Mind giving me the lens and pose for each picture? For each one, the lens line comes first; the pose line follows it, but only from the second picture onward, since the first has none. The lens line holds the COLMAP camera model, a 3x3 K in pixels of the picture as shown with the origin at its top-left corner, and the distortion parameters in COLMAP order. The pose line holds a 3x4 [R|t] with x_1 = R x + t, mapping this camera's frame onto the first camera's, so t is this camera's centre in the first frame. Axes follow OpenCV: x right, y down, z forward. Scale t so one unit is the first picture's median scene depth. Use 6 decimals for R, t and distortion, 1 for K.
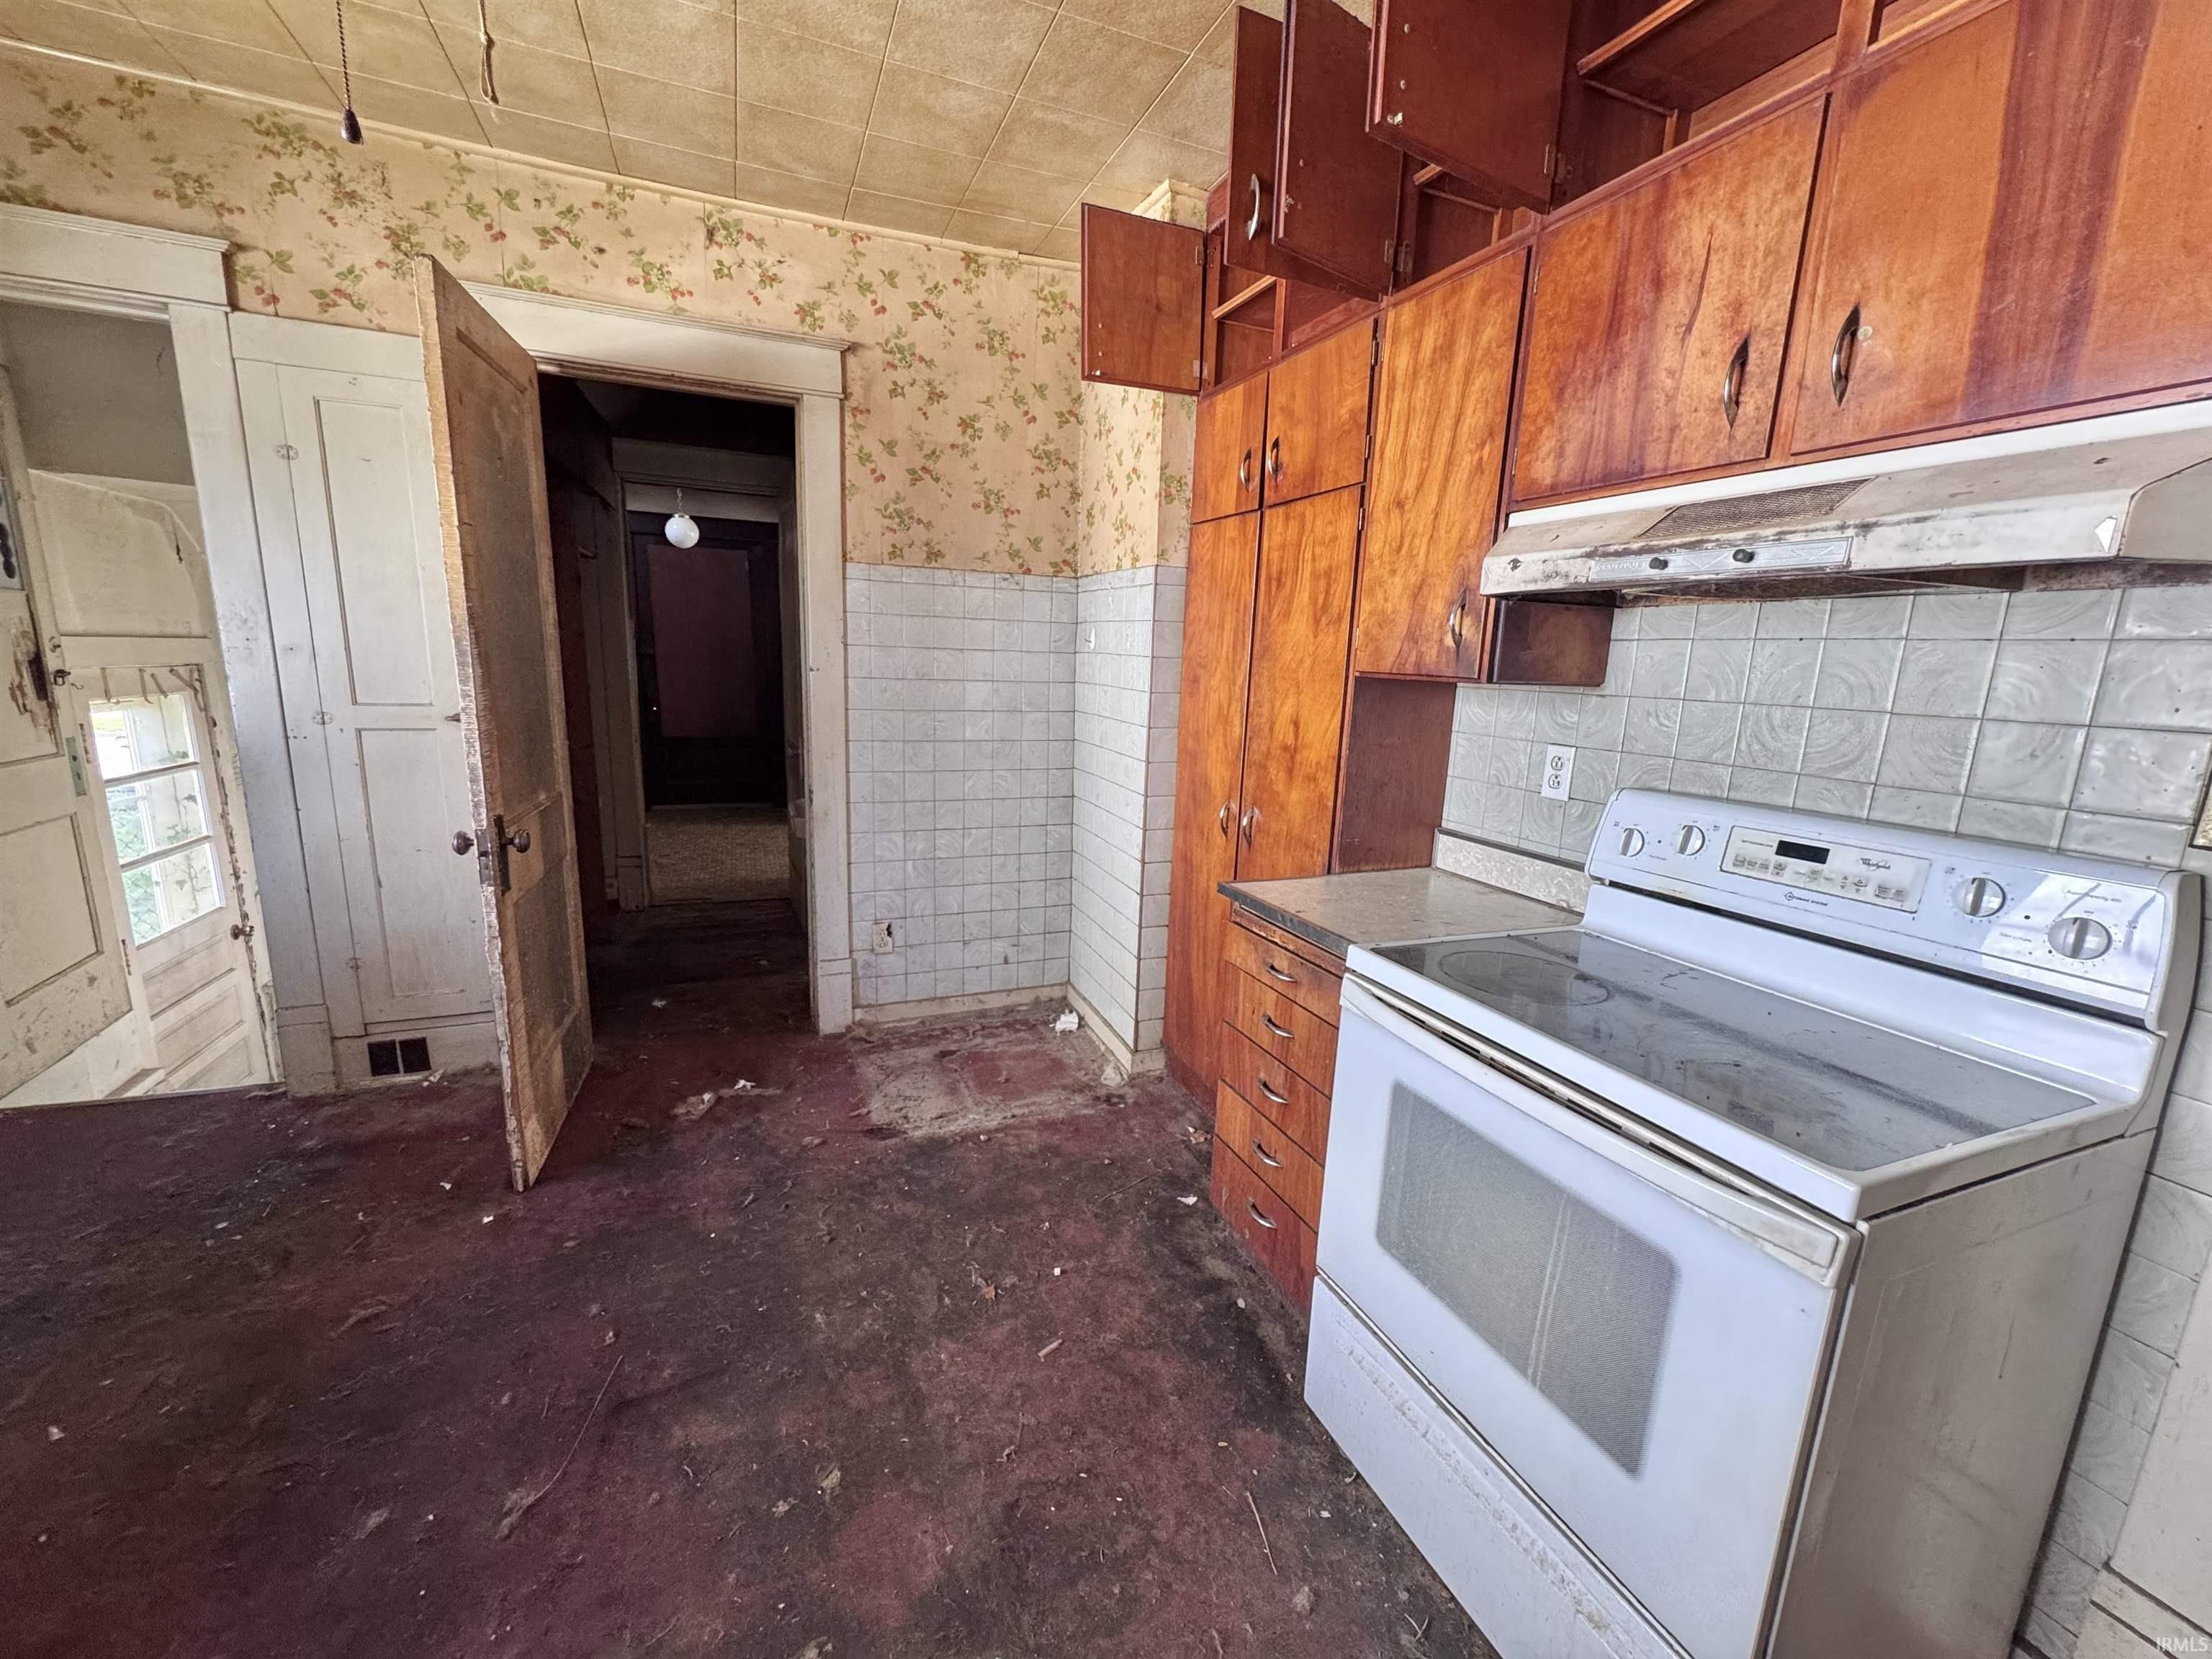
lens RADIAL K [[879.4, 0, 1101.9], [0, 879.4, 828.6], [0, 0, 1]] dist [-0.001436, 0.000289]
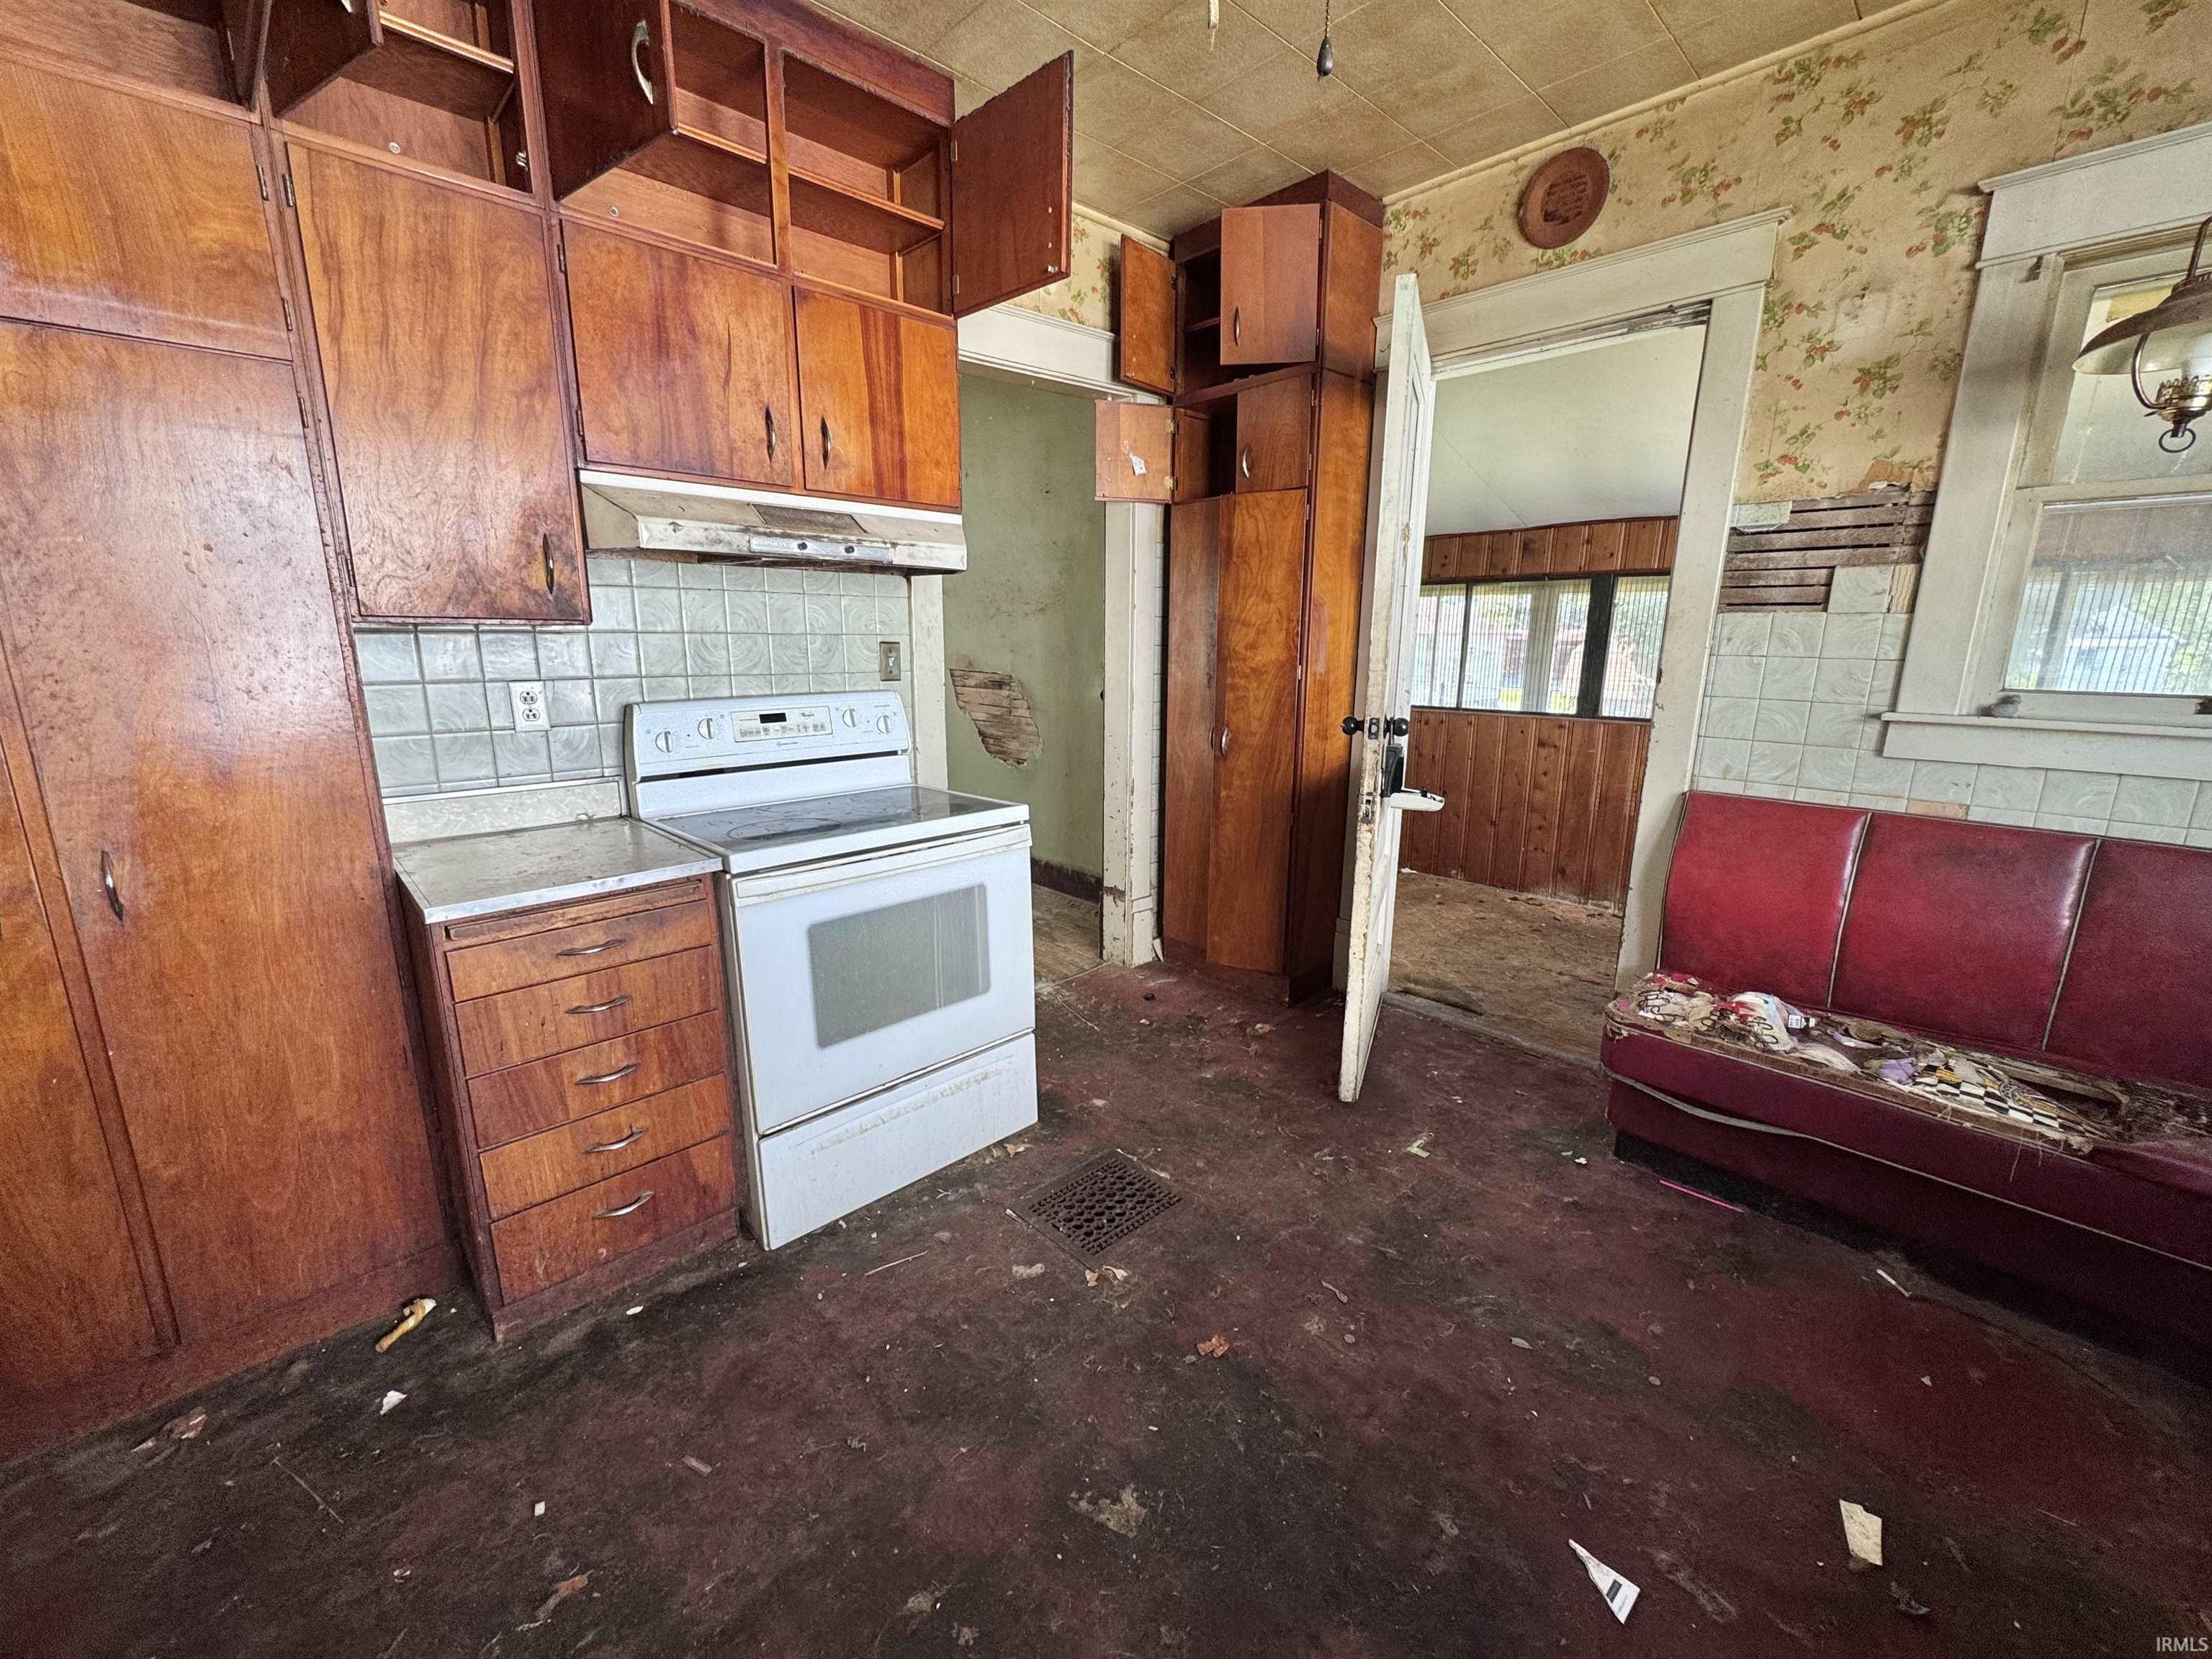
lens RADIAL K [[879.4, 0, 1107.2], [0, 879.4, 829.4], [0, 0, 1]] dist [-0.001436, 0.000289]
pose [[-0.358010, -0.239610, 0.902450, -1.030414], [0.159422, 0.936634, 0.311930, -0.200488], [-0.920007, 0.255545, -0.297126, 0.968631]]
